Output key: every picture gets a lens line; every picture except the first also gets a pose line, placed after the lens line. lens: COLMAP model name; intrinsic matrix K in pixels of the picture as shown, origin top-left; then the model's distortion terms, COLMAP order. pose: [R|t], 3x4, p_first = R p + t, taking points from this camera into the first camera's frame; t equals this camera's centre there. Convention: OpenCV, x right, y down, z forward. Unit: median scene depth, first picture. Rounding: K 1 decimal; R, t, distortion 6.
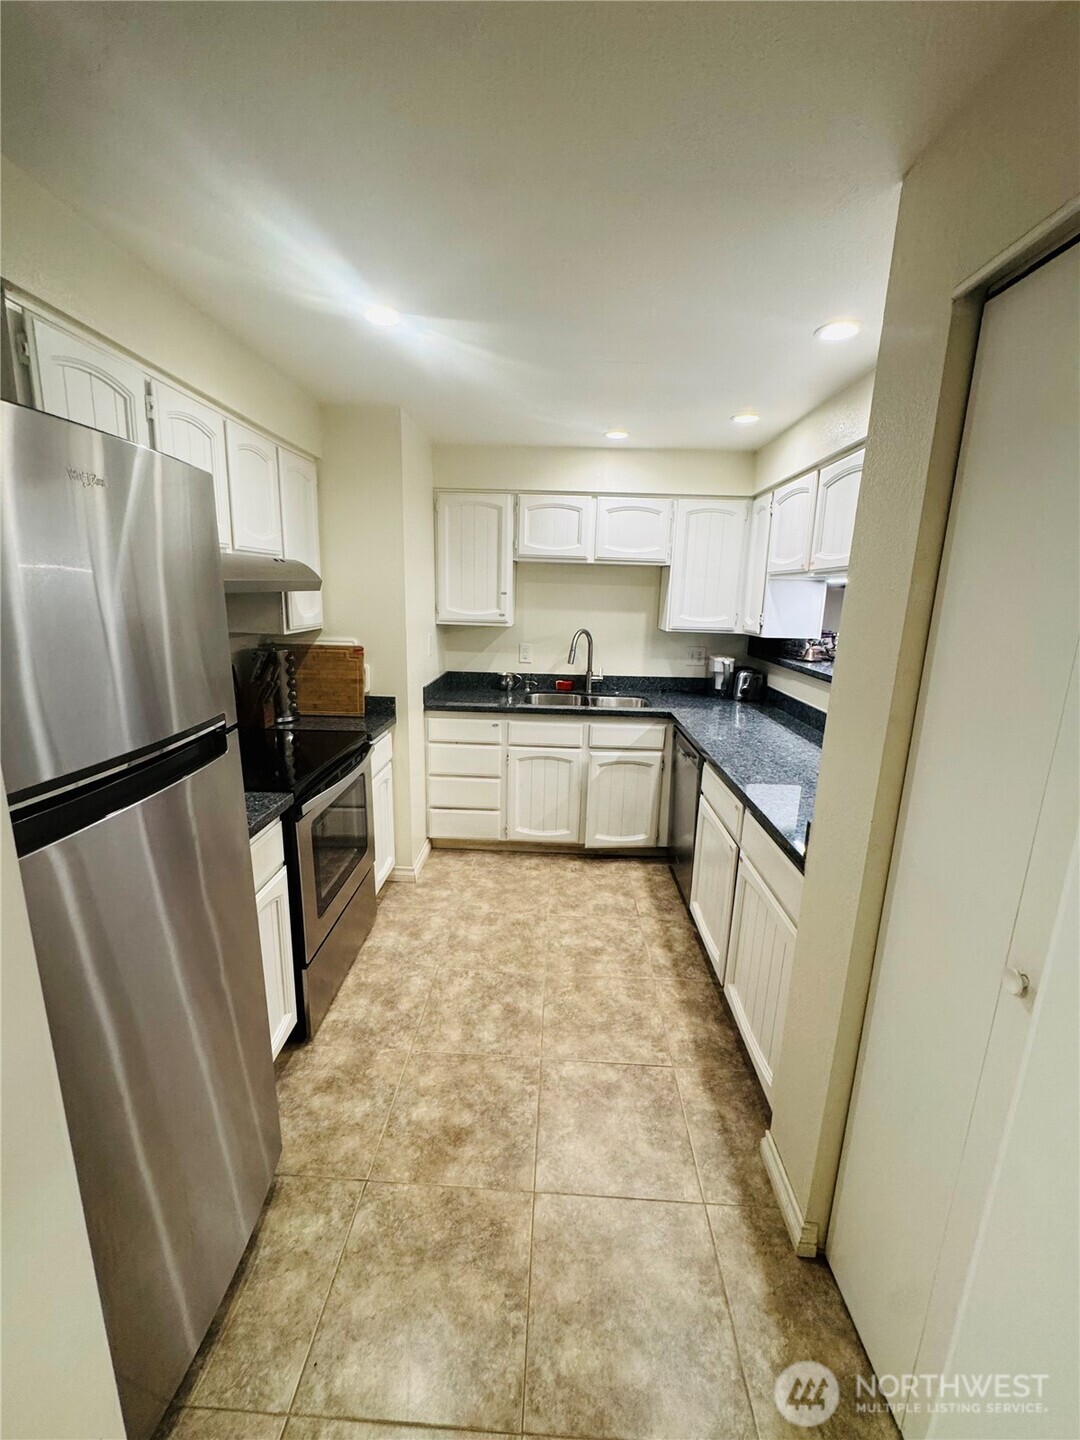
lens RADIAL K [[574.3, 0, 538.5], [0, 574.3, 718.6], [0, 0, 1]] dist [-0.004215, -0.000707]
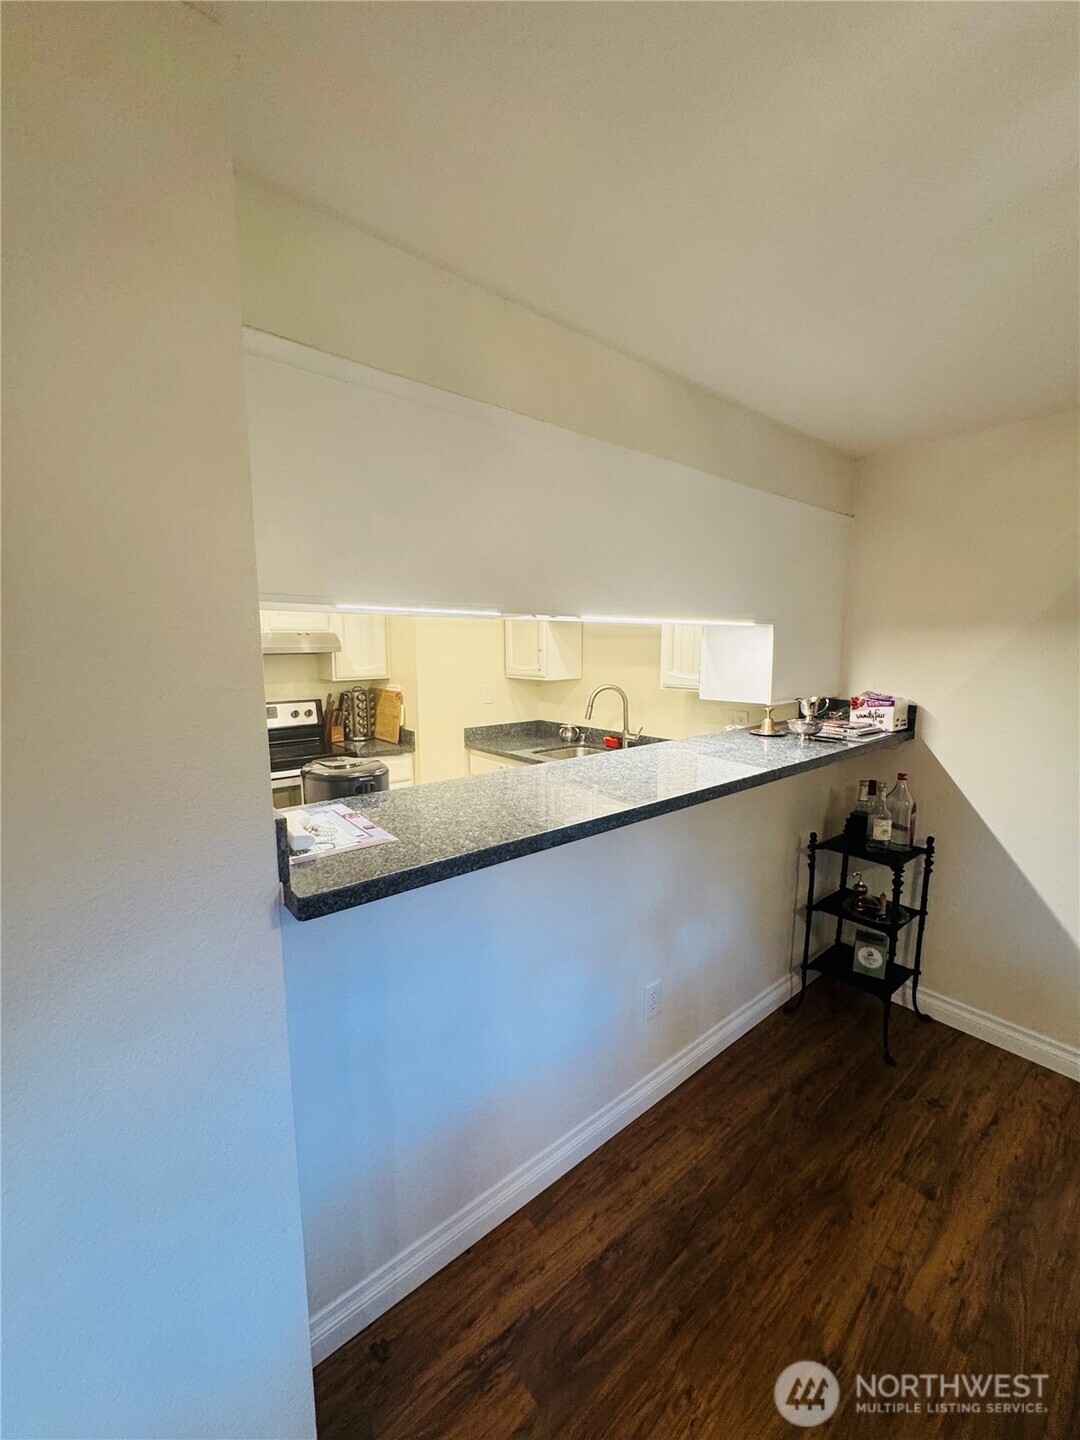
lens RADIAL K [[574.3, 0, 538.0], [0, 574.3, 723.3], [0, 0, 1]] dist [-0.004215, -0.000707]
pose [[0.656849, 0.073771, -0.750405, 0.716984], [-0.140475, 0.989752, -0.025660, -0.048699], [0.740821, 0.122267, 0.660480, 0.270346]]
